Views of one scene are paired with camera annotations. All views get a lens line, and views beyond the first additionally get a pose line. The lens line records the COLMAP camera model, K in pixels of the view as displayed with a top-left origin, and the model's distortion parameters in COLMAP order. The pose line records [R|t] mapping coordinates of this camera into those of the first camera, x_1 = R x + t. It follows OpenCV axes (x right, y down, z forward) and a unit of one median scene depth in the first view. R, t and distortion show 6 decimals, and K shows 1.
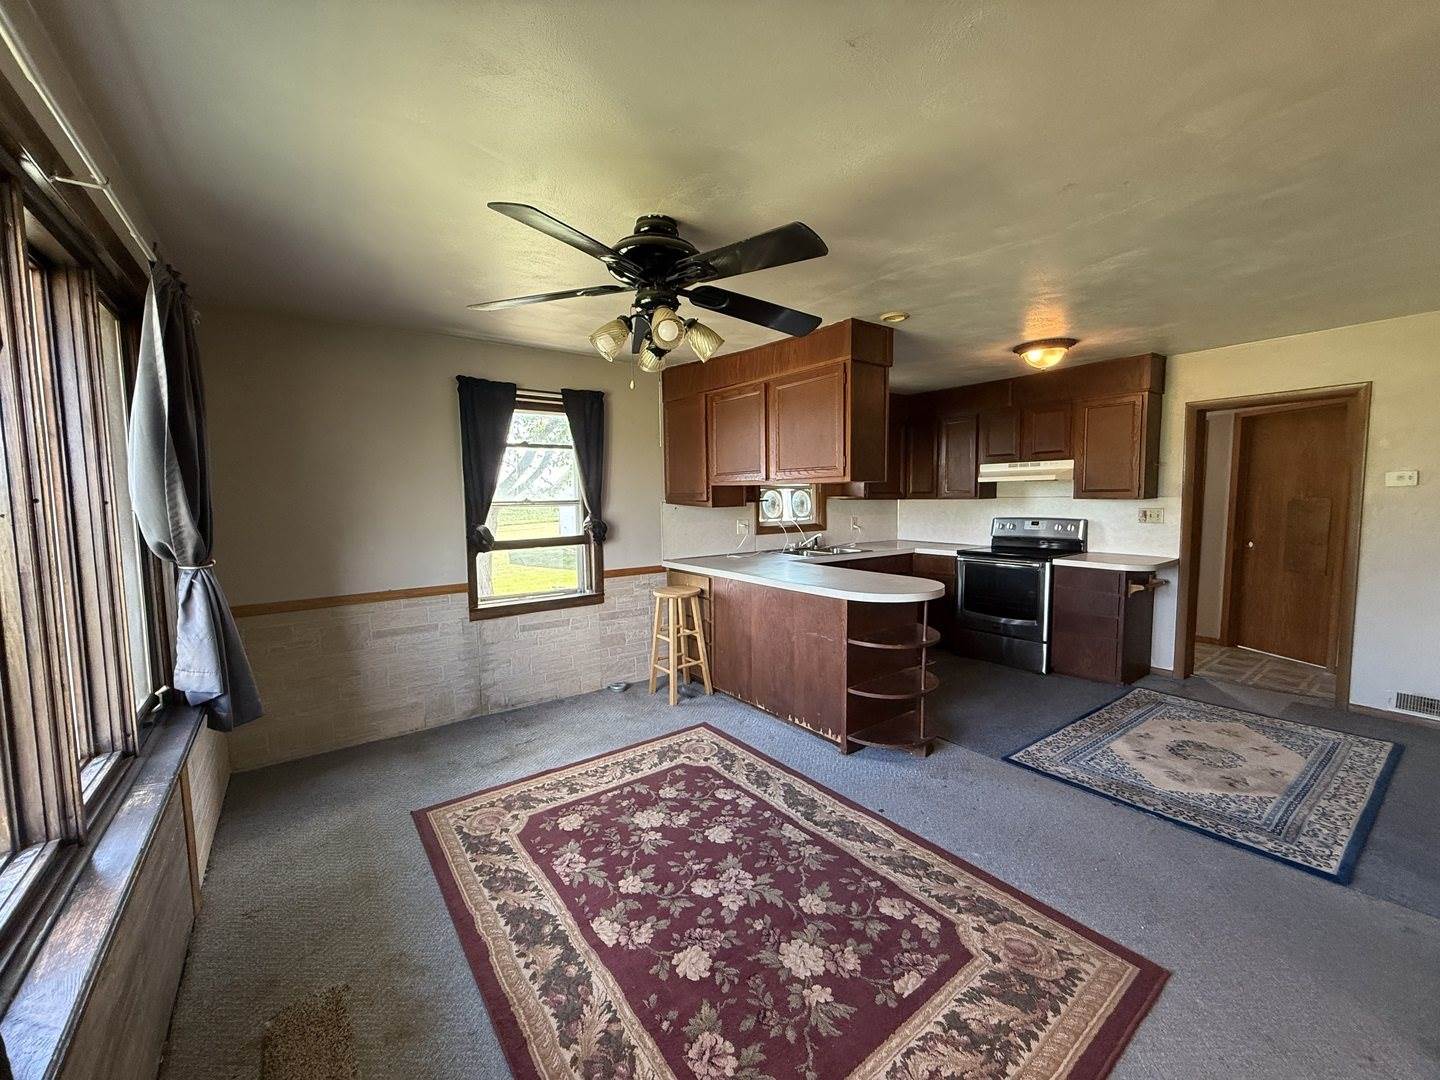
lens RADIAL K [[573.7, 0, 719.5], [0, 573.7, 541.6], [0, 0, 1]] dist [0.001028, 0.000099]
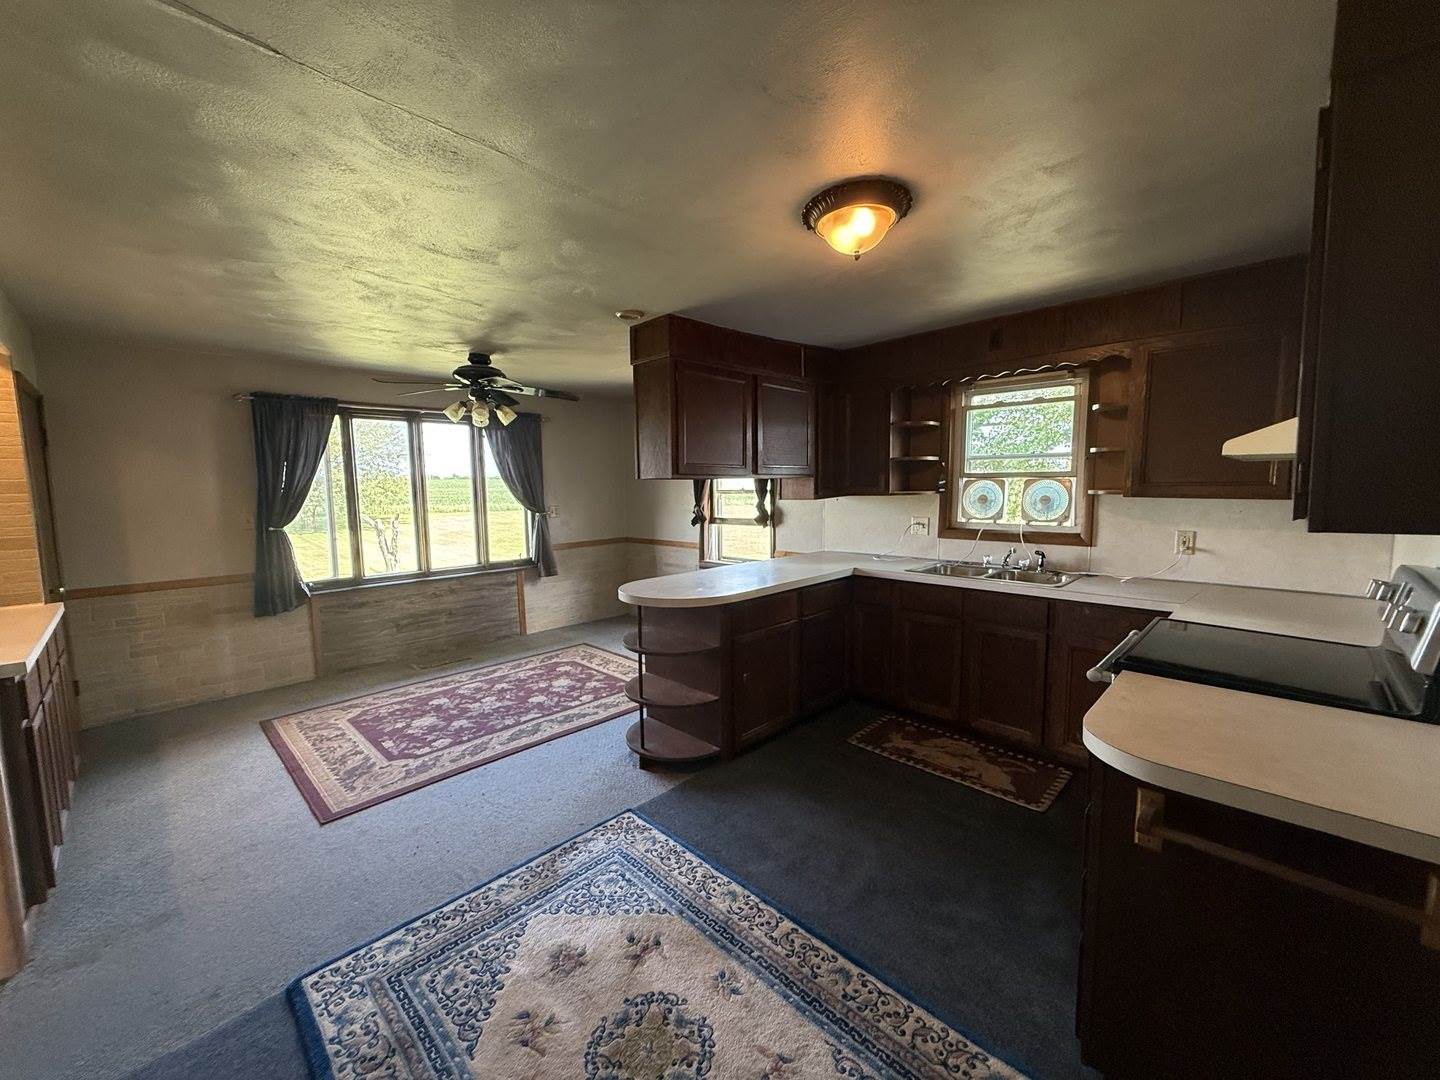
lens RADIAL K [[573.7, 0, 718.9], [0, 573.7, 538.5], [0, 0, 1]] dist [0.001028, 0.000099]
pose [[0.153632, 0.101864, -0.982864, 1.726368], [-0.071162, 0.993230, 0.091815, -0.134749], [0.985562, 0.055836, 0.159841, 1.291108]]
